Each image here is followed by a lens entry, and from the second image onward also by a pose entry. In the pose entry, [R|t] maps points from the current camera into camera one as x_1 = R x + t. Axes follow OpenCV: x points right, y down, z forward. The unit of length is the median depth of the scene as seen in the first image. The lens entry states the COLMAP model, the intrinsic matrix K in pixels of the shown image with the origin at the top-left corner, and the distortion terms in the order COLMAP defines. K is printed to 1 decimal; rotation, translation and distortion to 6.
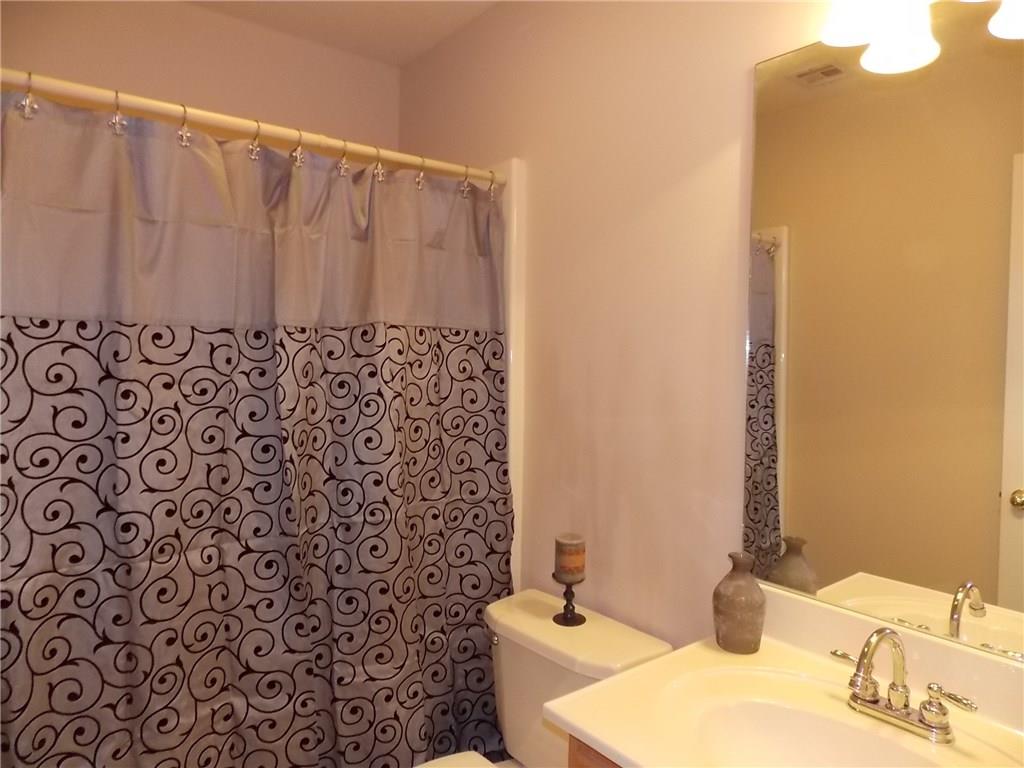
lens RADIAL K [[675.6, 0, 514.2], [0, 675.6, 382.9], [0, 0, 1]] dist [0.007158, -0.007466]
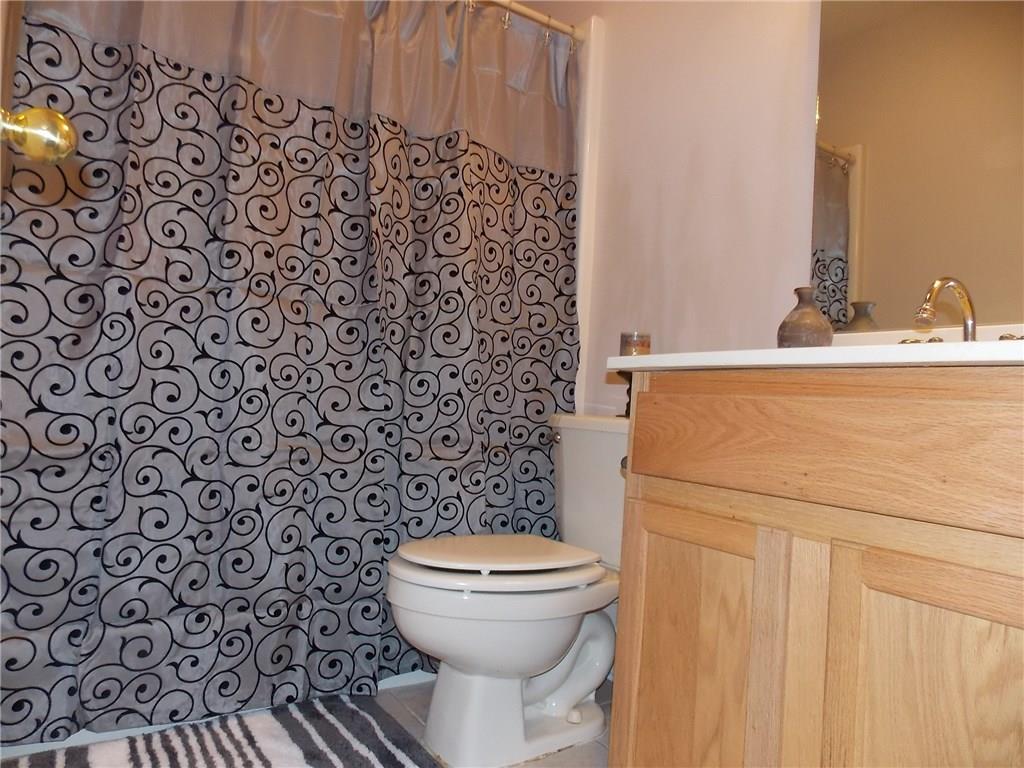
lens RADIAL K [[675.6, 0, 514.7], [0, 675.6, 374.2], [0, 0, 1]] dist [0.007158, -0.007466]
pose [[0.994590, 0.040582, -0.095628, 0.001044], [-0.048359, 0.995584, -0.080458, 0.387188], [0.091940, 0.084647, 0.992160, -0.028190]]
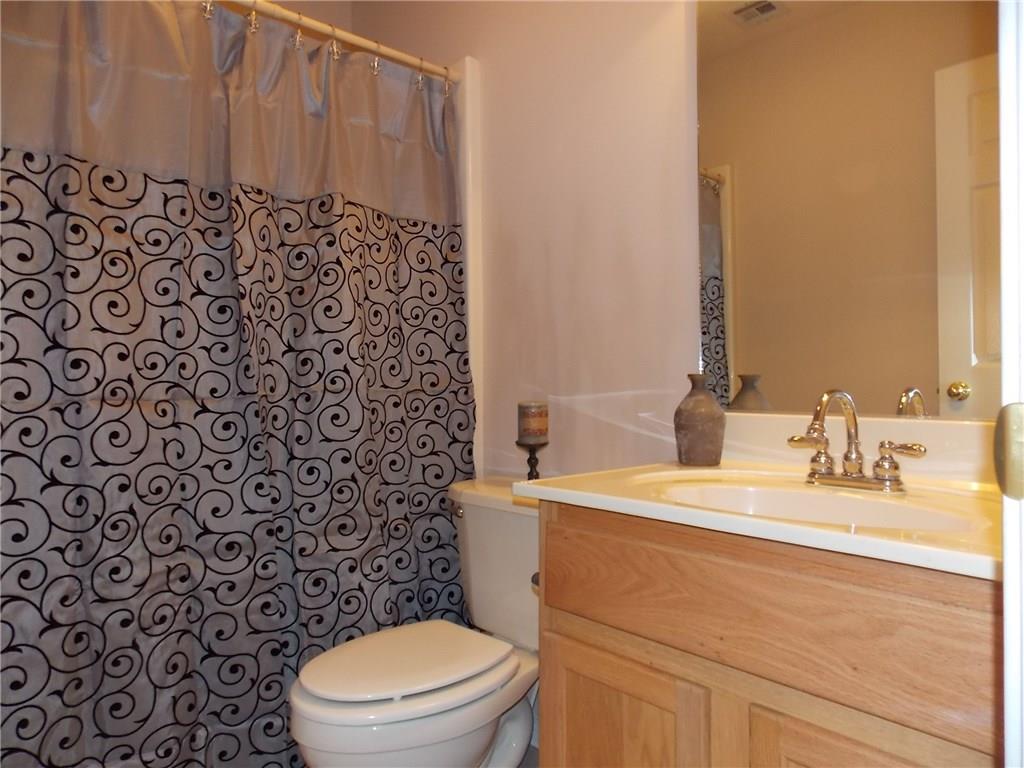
lens RADIAL K [[675.6, 0, 514.5], [0, 675.6, 377.7], [0, 0, 1]] dist [0.007158, -0.007466]
pose [[0.997386, -0.022419, 0.068699, -0.012665], [0.025267, 0.998845, -0.040863, 0.235492], [-0.067703, 0.042492, 0.996800, -0.003859]]
